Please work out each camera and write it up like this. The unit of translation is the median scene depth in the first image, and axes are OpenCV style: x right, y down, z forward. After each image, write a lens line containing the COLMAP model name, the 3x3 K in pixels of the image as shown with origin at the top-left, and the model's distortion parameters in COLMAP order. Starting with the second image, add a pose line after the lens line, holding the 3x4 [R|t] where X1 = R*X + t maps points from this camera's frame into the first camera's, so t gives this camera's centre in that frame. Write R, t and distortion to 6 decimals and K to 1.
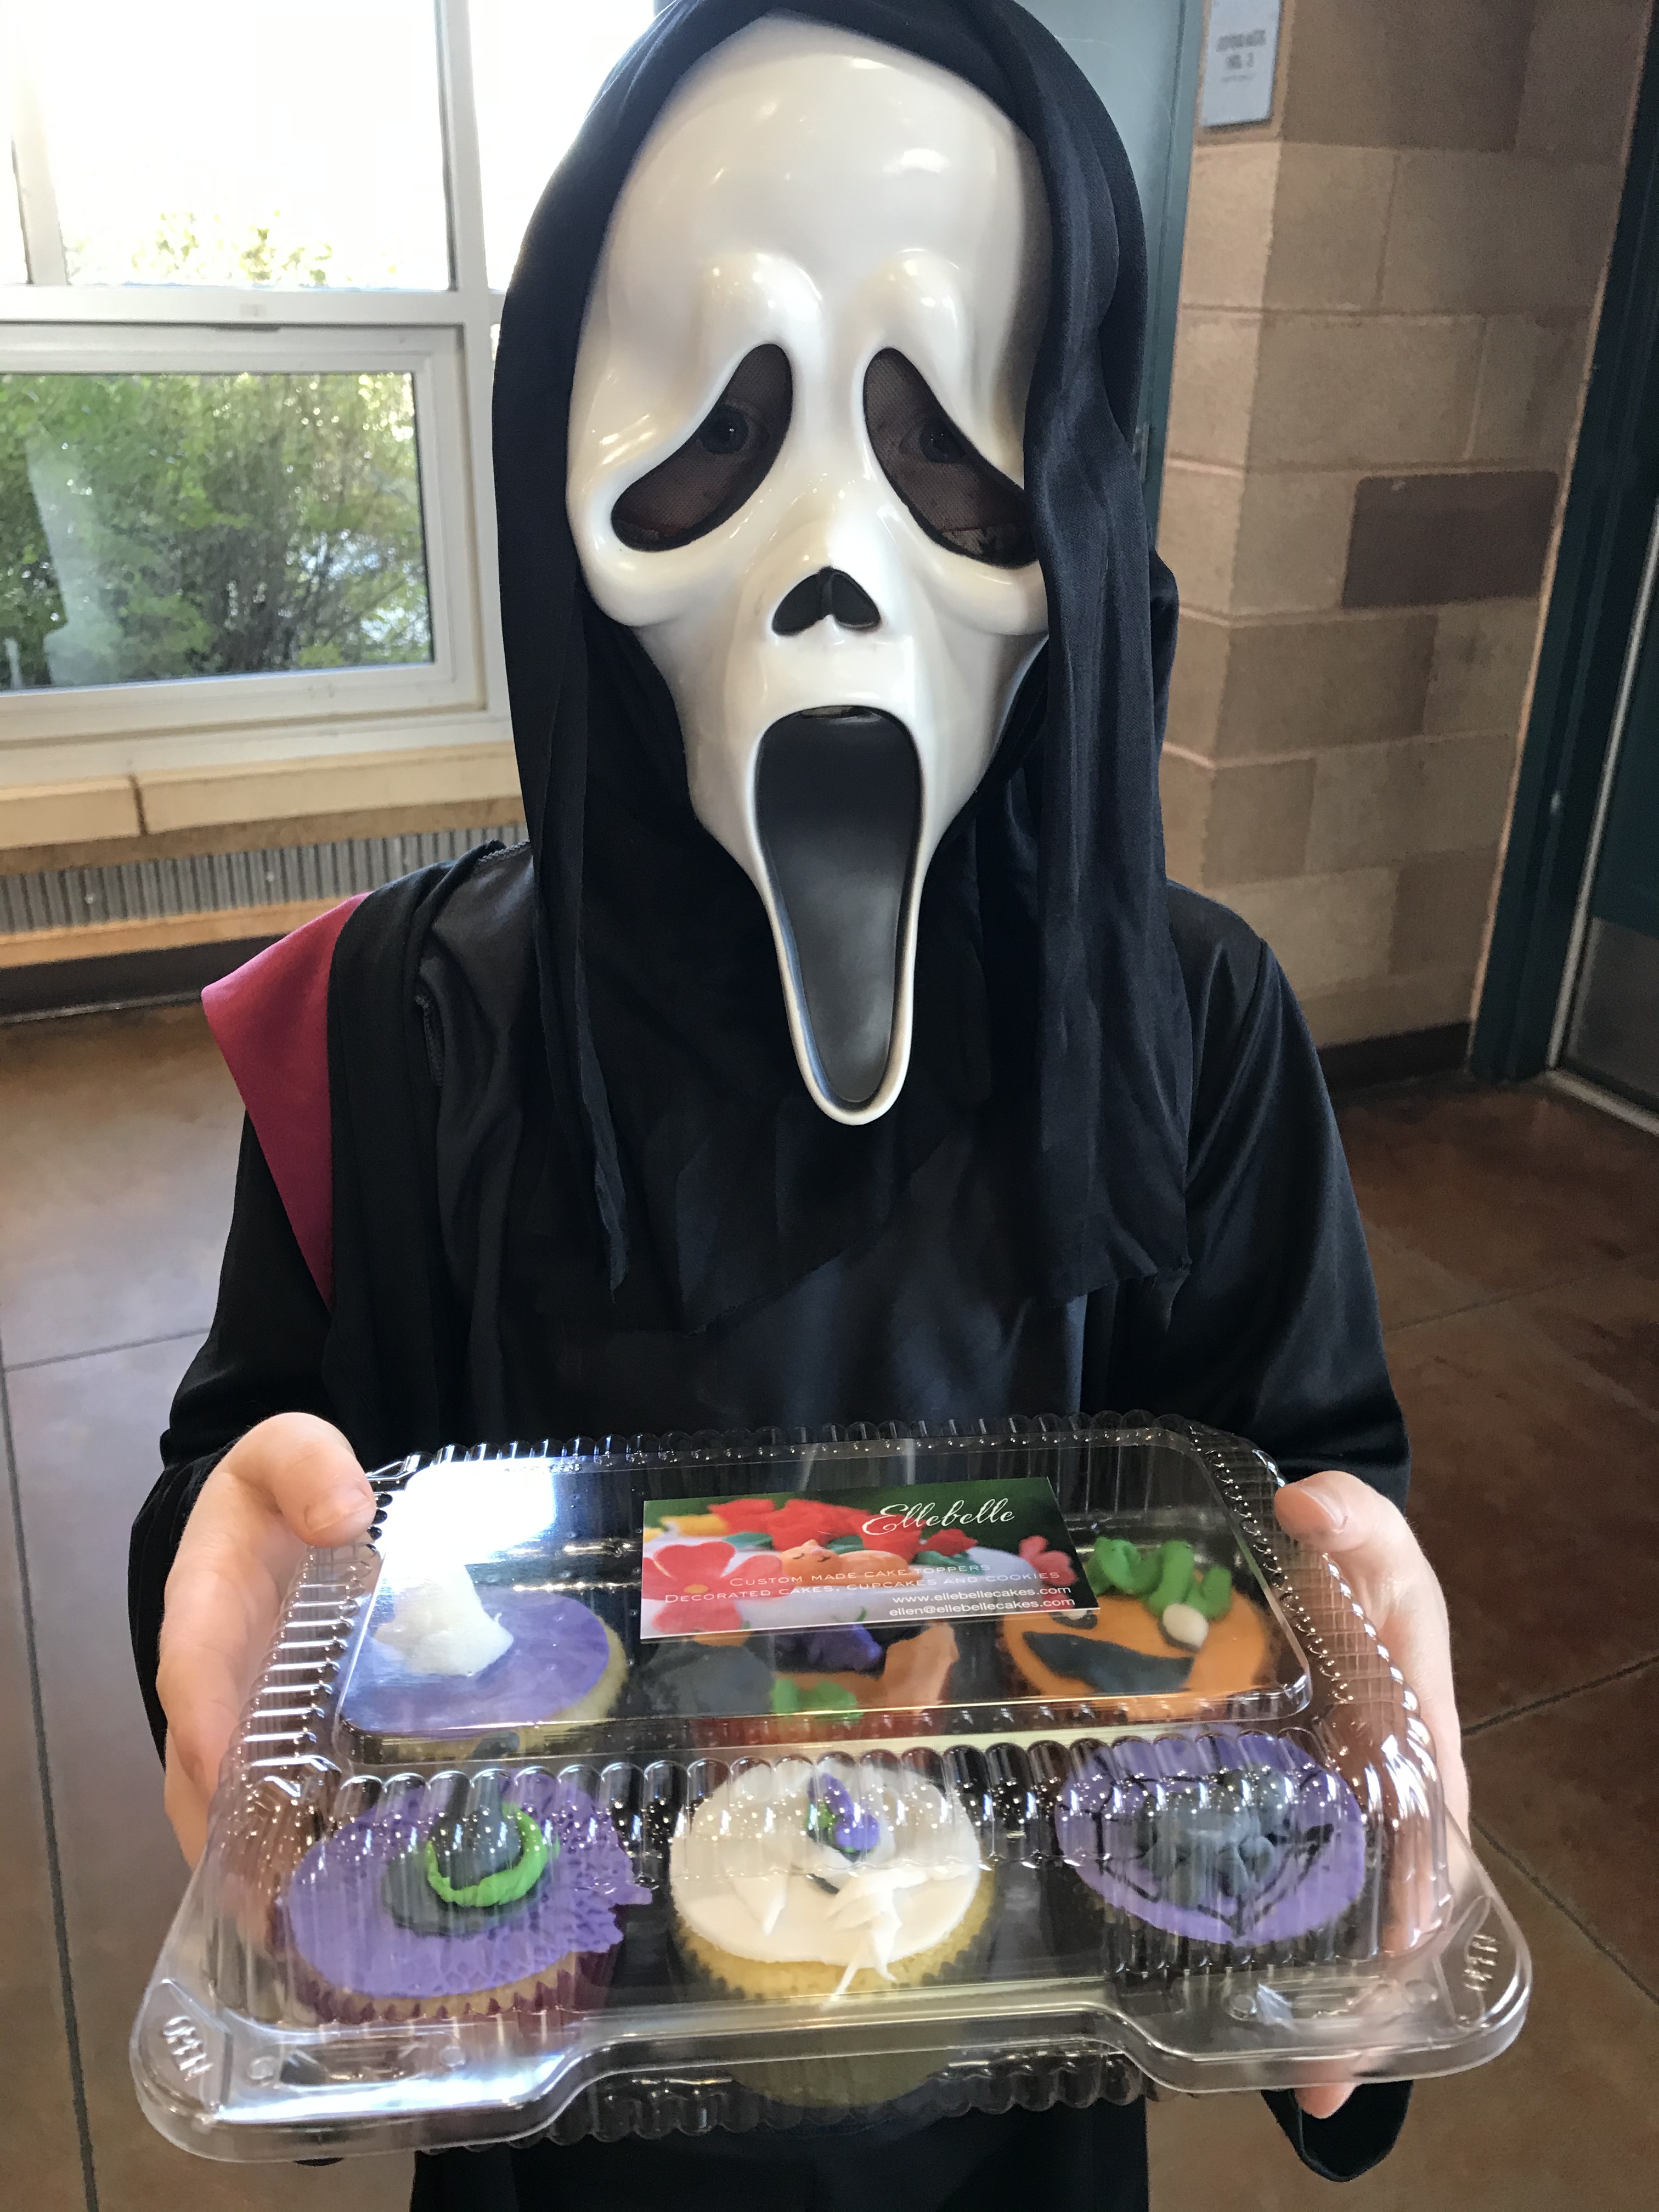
lens RADIAL K [[1824.2, 0, 835.0], [0, 1824.2, 1037.6], [0, 0, 1]] dist [0.047986, -0.007058]
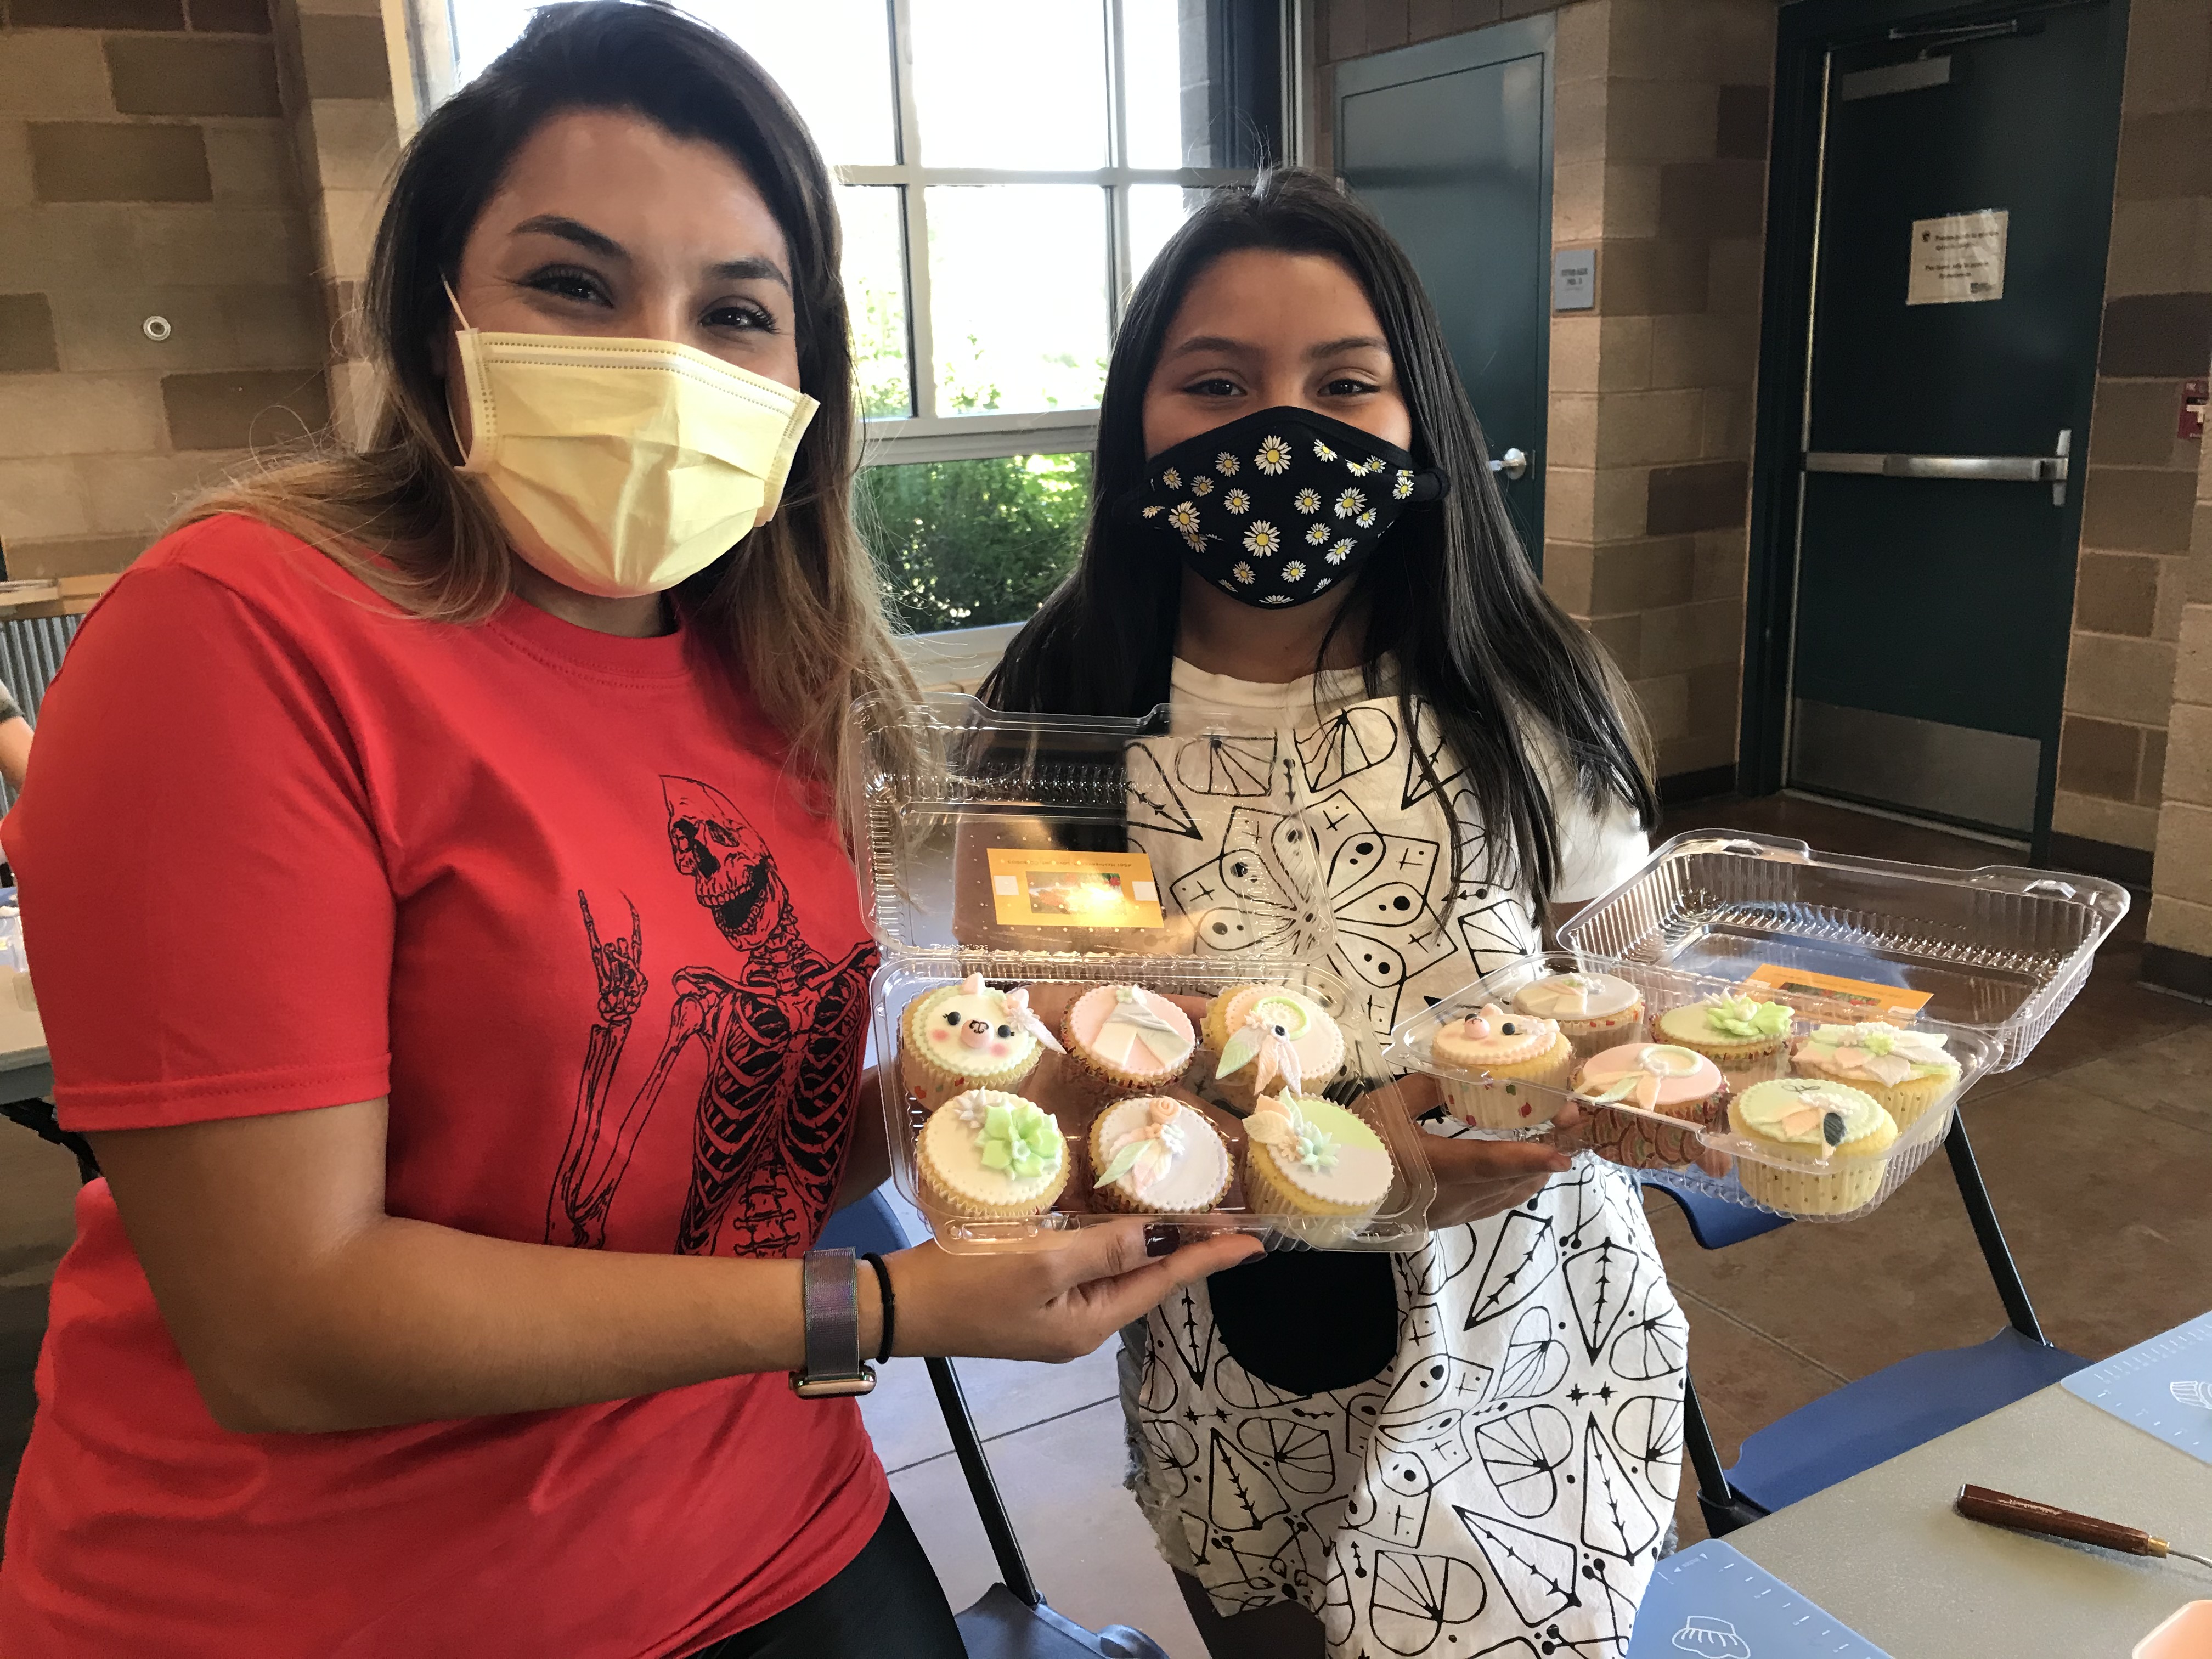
lens RADIAL K [[2017.5, 0, 1055.1], [0, 2017.5, 829.2], [0, 0, 1]] dist [0.052725, -0.003198]
pose [[0.995368, -0.074563, 0.060684, -0.492699], [0.082975, 0.985110, -0.150575, 0.337185], [-0.048554, 0.154913, 0.986734, -1.017102]]
